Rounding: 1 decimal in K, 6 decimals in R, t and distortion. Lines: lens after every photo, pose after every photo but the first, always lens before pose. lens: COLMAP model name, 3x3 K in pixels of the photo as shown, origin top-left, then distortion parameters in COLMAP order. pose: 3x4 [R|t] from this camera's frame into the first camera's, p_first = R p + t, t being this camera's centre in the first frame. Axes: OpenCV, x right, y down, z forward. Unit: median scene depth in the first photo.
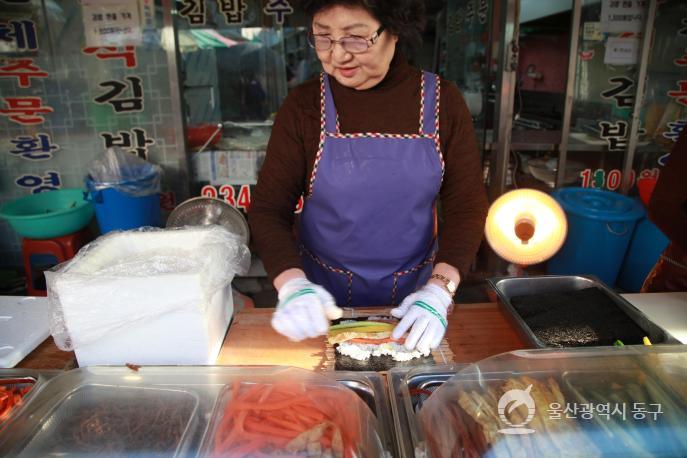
lens RADIAL K [[476.4, 0, 343.8], [0, 476.4, 234.4], [0, 0, 1]] dist [-0.130042, 0.066471]
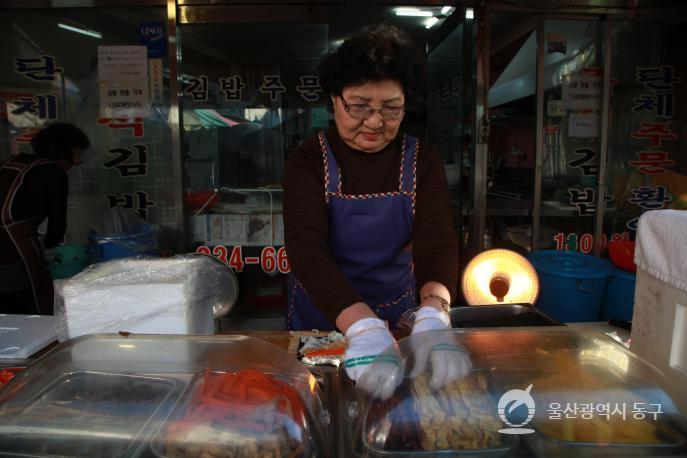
lens RADIAL K [[480.7, 0, 341.3], [0, 480.7, 231.3], [0, 0, 1]] dist [-0.126430, 0.066649]
pose [[0.999946, 0.009374, -0.004495, 0.032119], [-0.010021, 0.984229, -0.176617, 0.054133], [0.002768, 0.176652, 0.984269, -0.070010]]
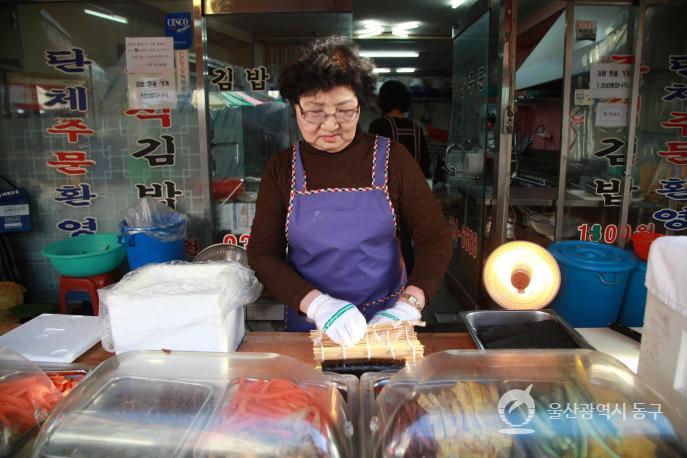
lens RADIAL K [[483.6, 0, 343.0], [0, 483.6, 230.2], [0, 0, 1]] dist [-0.127030, 0.069702]
pose [[0.998667, 0.016224, -0.048992, 0.031512], [-0.022218, 0.991983, -0.124400, 0.021508], [0.046581, 0.125323, 0.991022, -0.099804]]
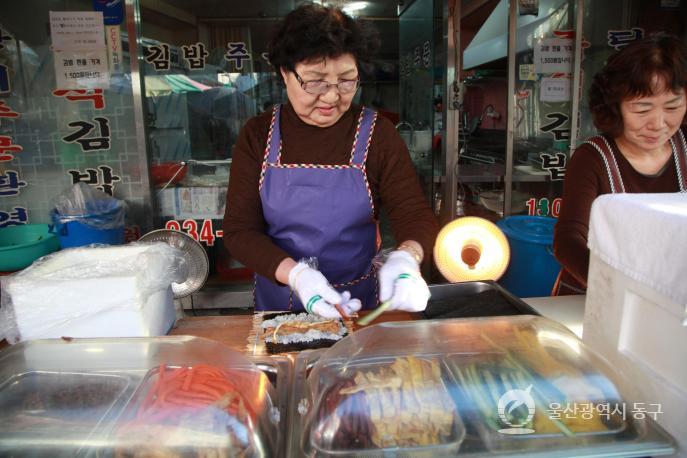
lens RADIAL K [[482.1, 0, 348.3], [0, 482.1, 226.2], [0, 0, 1]] dist [-0.124553, 0.067690]
pose [[0.998690, -0.016695, 0.048364, 0.054658], [0.021761, 0.994106, -0.106210, 0.032025], [-0.046306, 0.107123, 0.993167, -0.066221]]
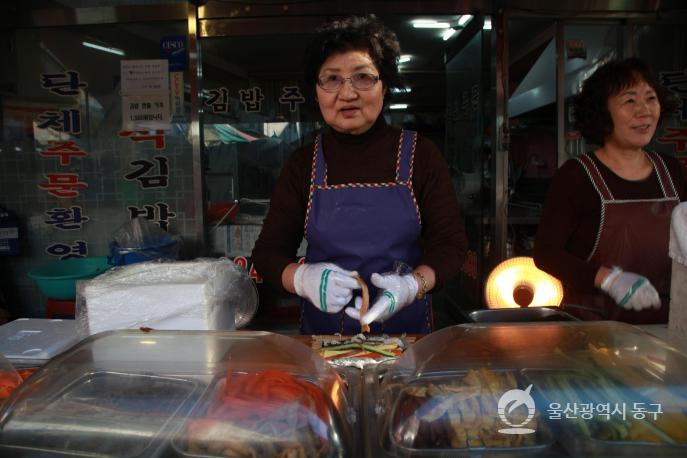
lens RADIAL K [[481.3, 0, 342.5], [0, 481.3, 231.5], [0, 0, 1]] dist [-0.131374, 0.071524]
pose [[0.999142, -0.000124, -0.041405, 0.028660], [-0.008528, 0.977937, -0.208726, 0.067379], [0.040517, 0.208900, 0.977097, -0.061011]]
